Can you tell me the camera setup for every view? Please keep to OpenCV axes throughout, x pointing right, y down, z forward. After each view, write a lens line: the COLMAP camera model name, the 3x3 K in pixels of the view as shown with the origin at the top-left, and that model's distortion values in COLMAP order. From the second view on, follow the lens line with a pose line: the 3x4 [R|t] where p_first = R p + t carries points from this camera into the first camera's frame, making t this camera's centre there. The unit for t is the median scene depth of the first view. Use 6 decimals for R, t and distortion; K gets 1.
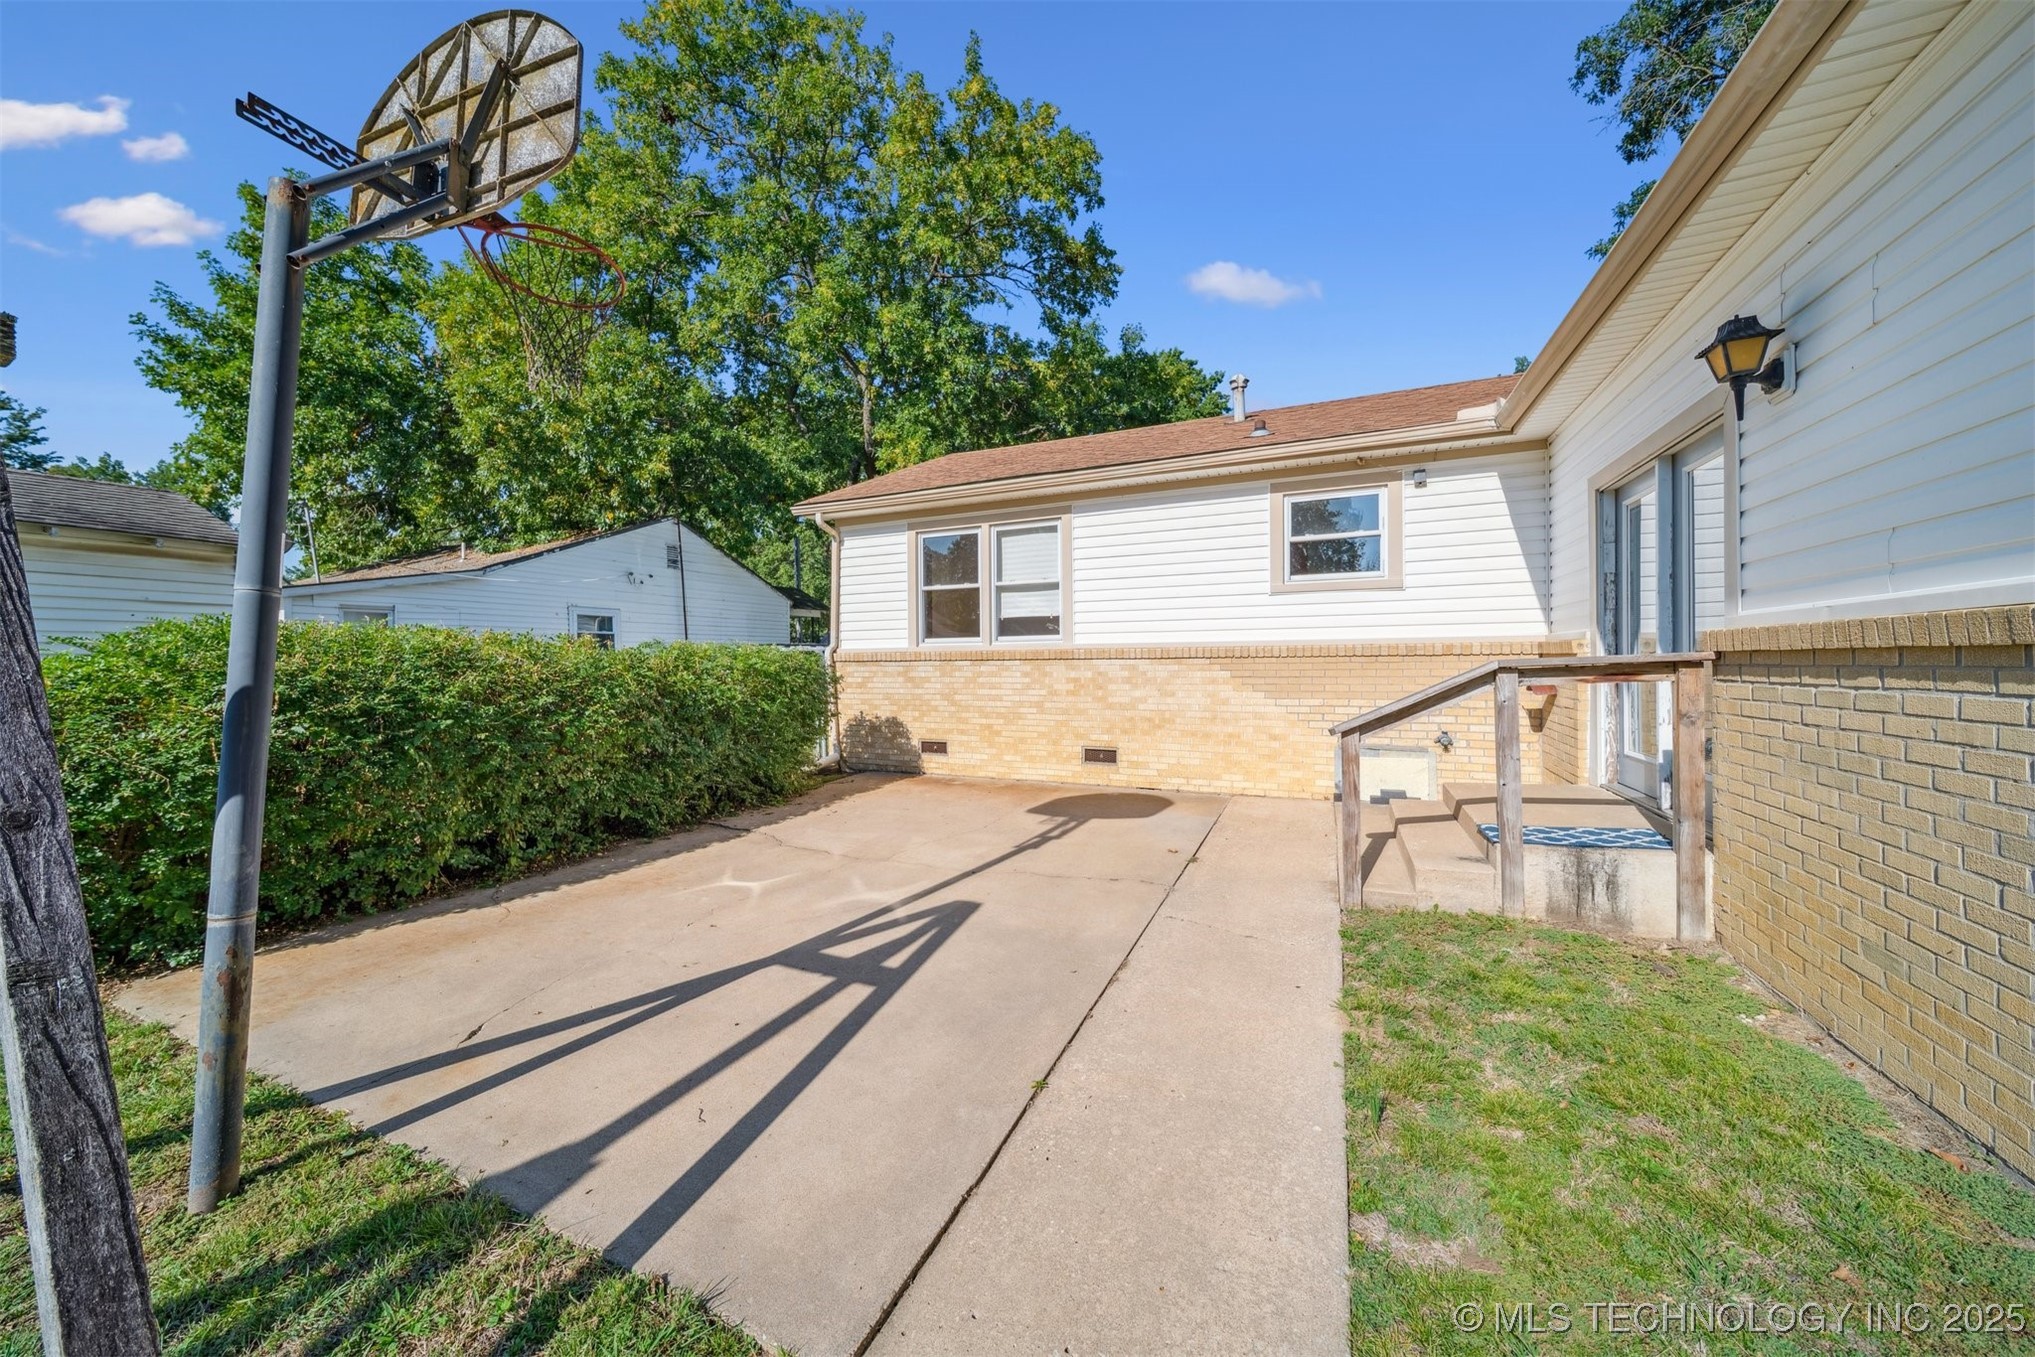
lens RADIAL K [[712.3, 0, 995.9], [0, 712.3, 672.1], [0, 0, 1]] dist [-0.001129, -0.001383]
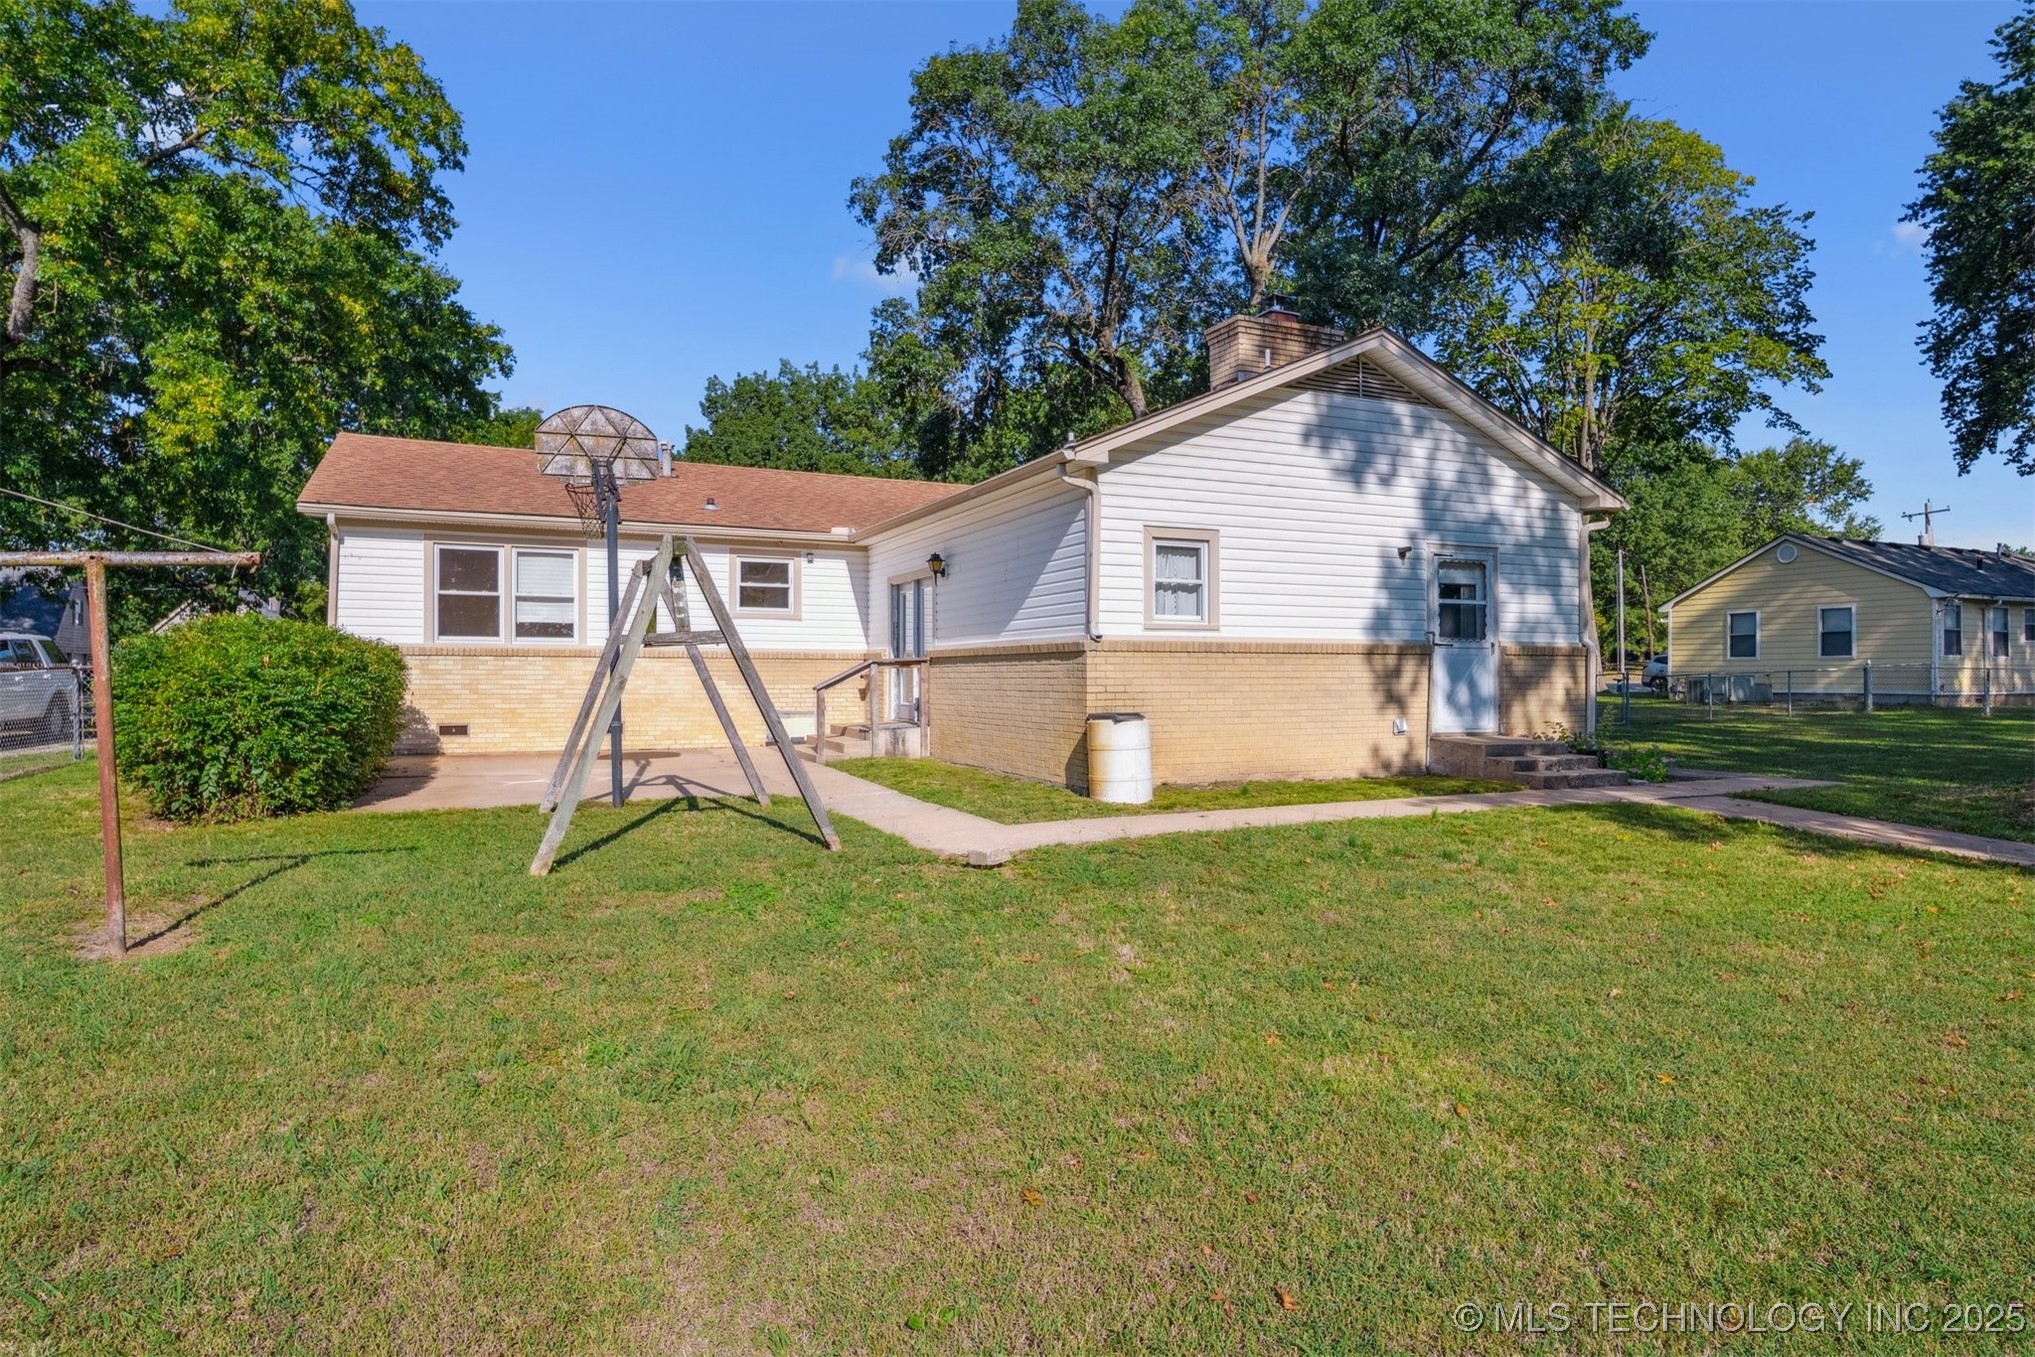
lens RADIAL K [[1085.0, 0, 1014.7], [0, 1085.0, 684.4], [0, 0, 1]] dist [0.001197, -0.000045]
pose [[0.643083, 0.004431, 0.765783, -0.918826], [0.002364, 0.999967, -0.007772, 0.050568], [-0.765793, 0.006808, 0.643052, -0.899726]]
